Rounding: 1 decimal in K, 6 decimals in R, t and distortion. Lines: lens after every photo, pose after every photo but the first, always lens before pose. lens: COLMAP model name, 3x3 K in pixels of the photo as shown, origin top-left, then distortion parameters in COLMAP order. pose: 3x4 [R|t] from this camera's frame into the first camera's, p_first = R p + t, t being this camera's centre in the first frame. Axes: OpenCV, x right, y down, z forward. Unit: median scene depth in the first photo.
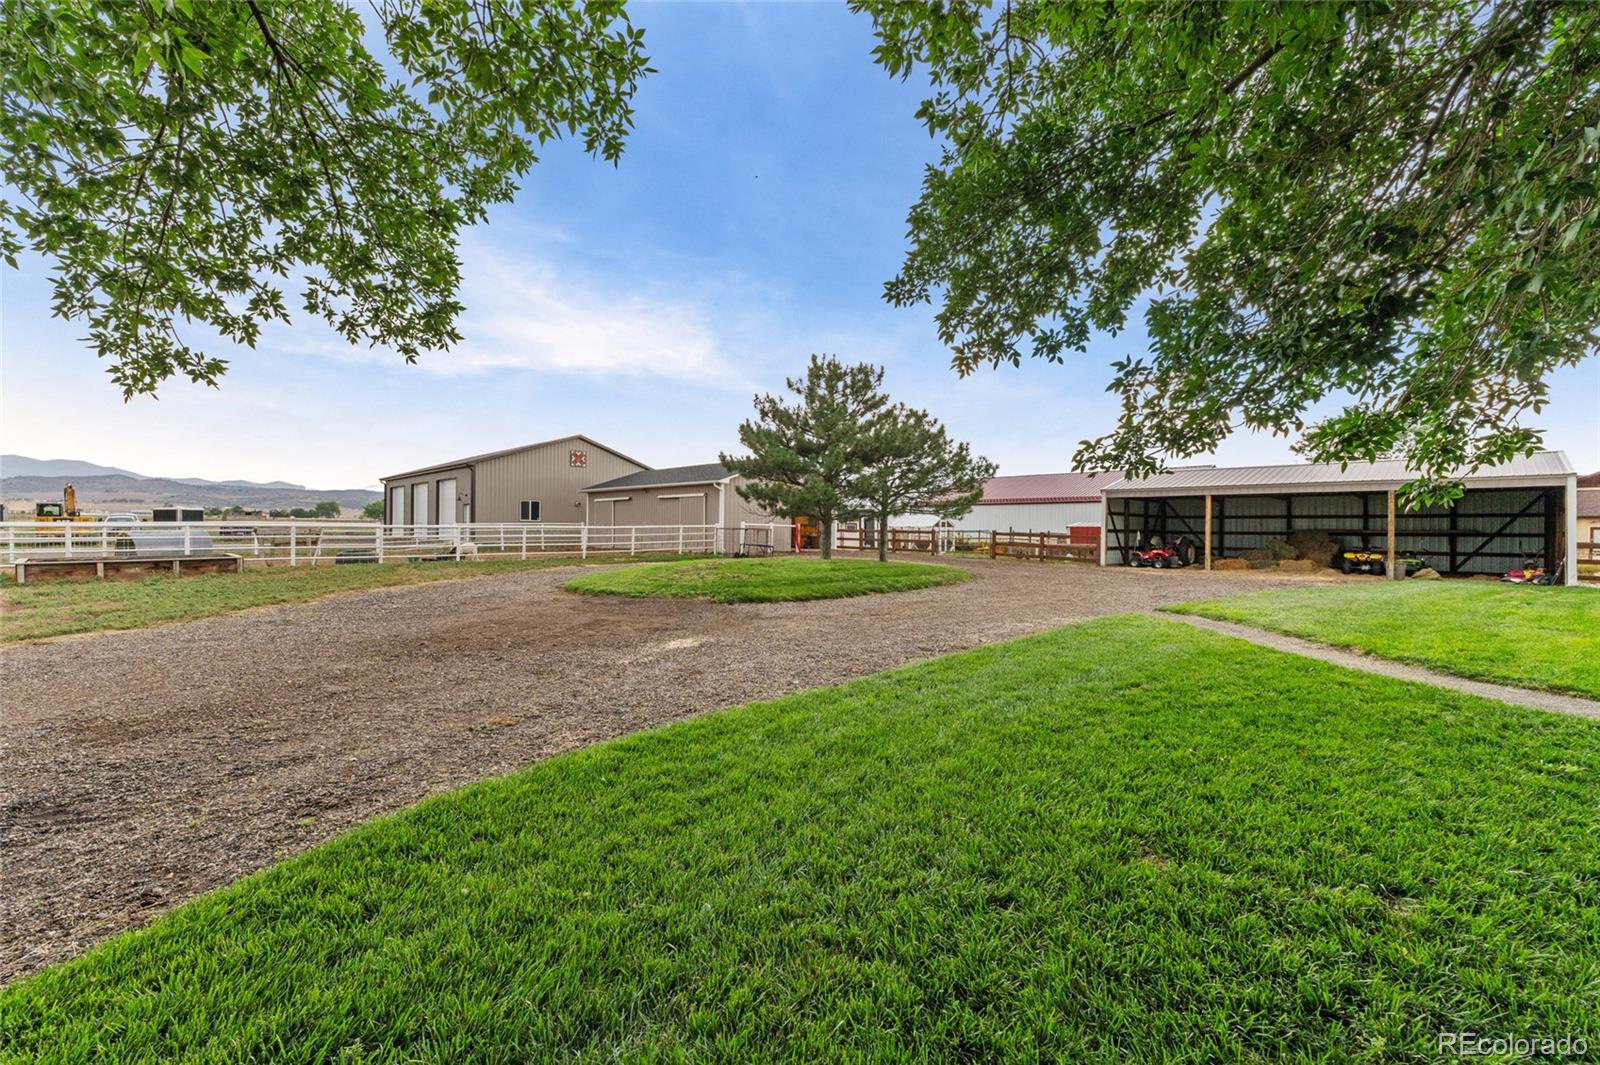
lens RADIAL K [[681.6, 0, 797.9], [0, 681.6, 530.5], [0, 0, 1]] dist [0.003026, 0.000193]
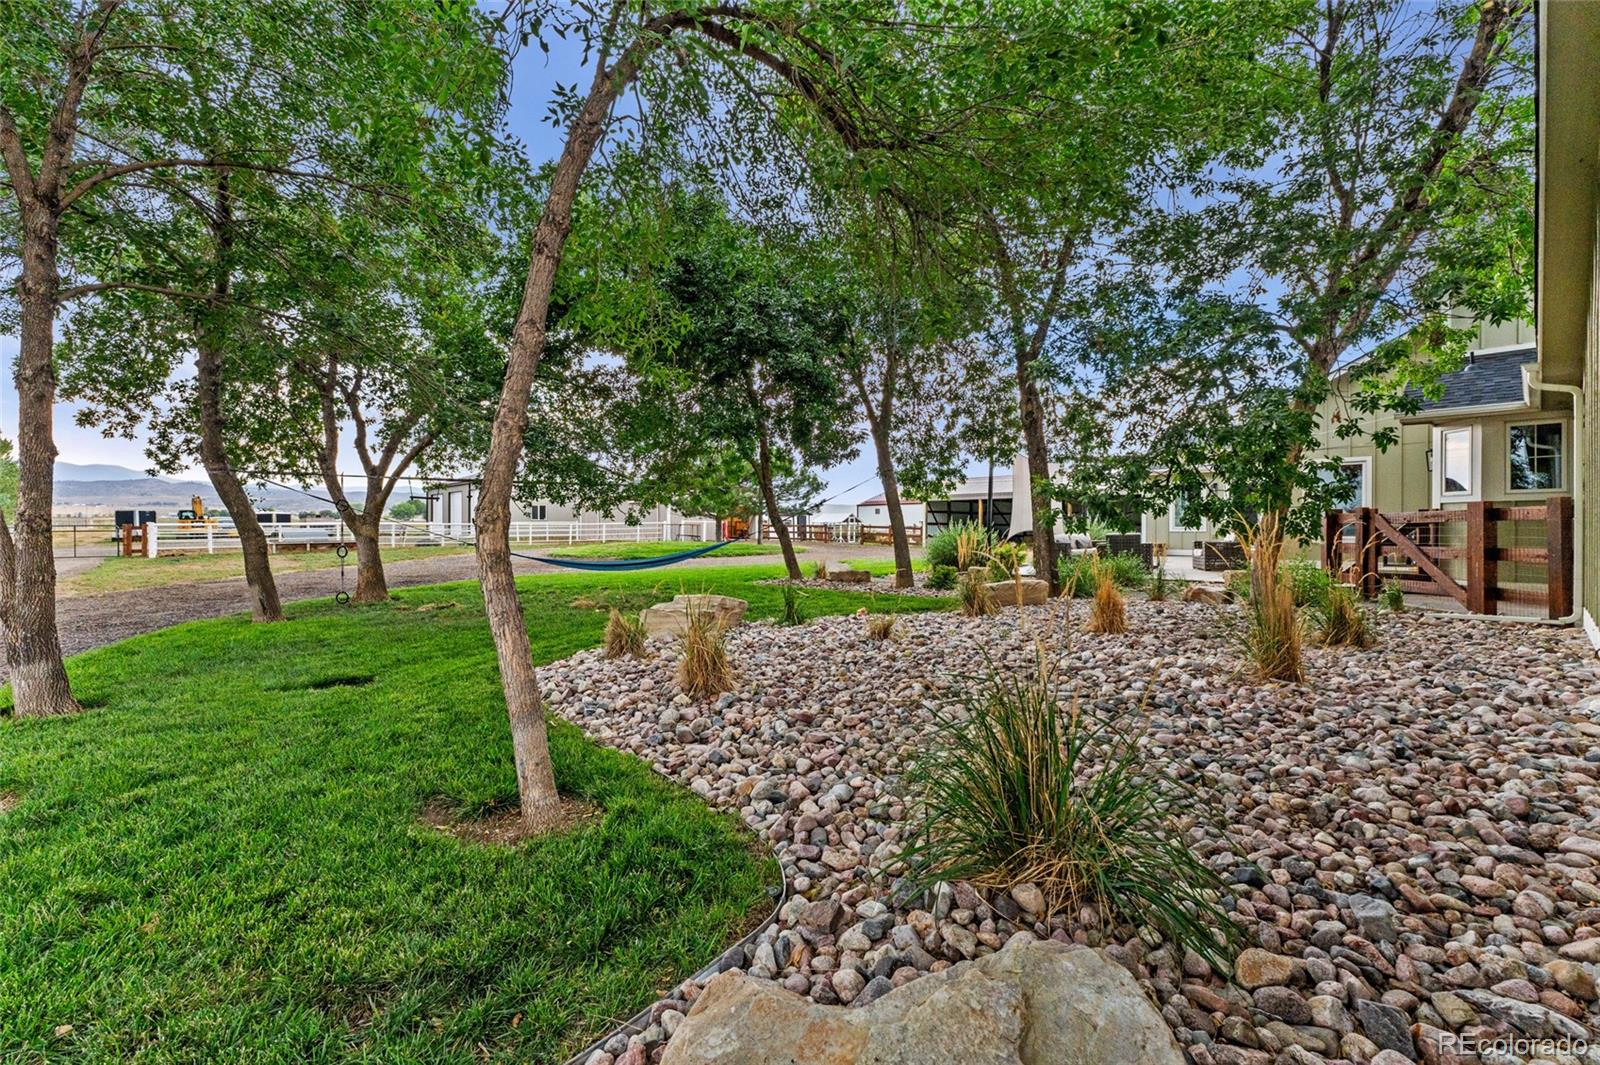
lens RADIAL K [[681.6, 0, 801.7], [0, 681.6, 530.3], [0, 0, 1]] dist [0.003026, 0.000193]
pose [[0.999811, -0.007656, -0.017845, 0.151831], [0.007704, 0.999967, 0.002603, 0.006251], [0.017824, -0.002740, 0.999837, -0.335195]]
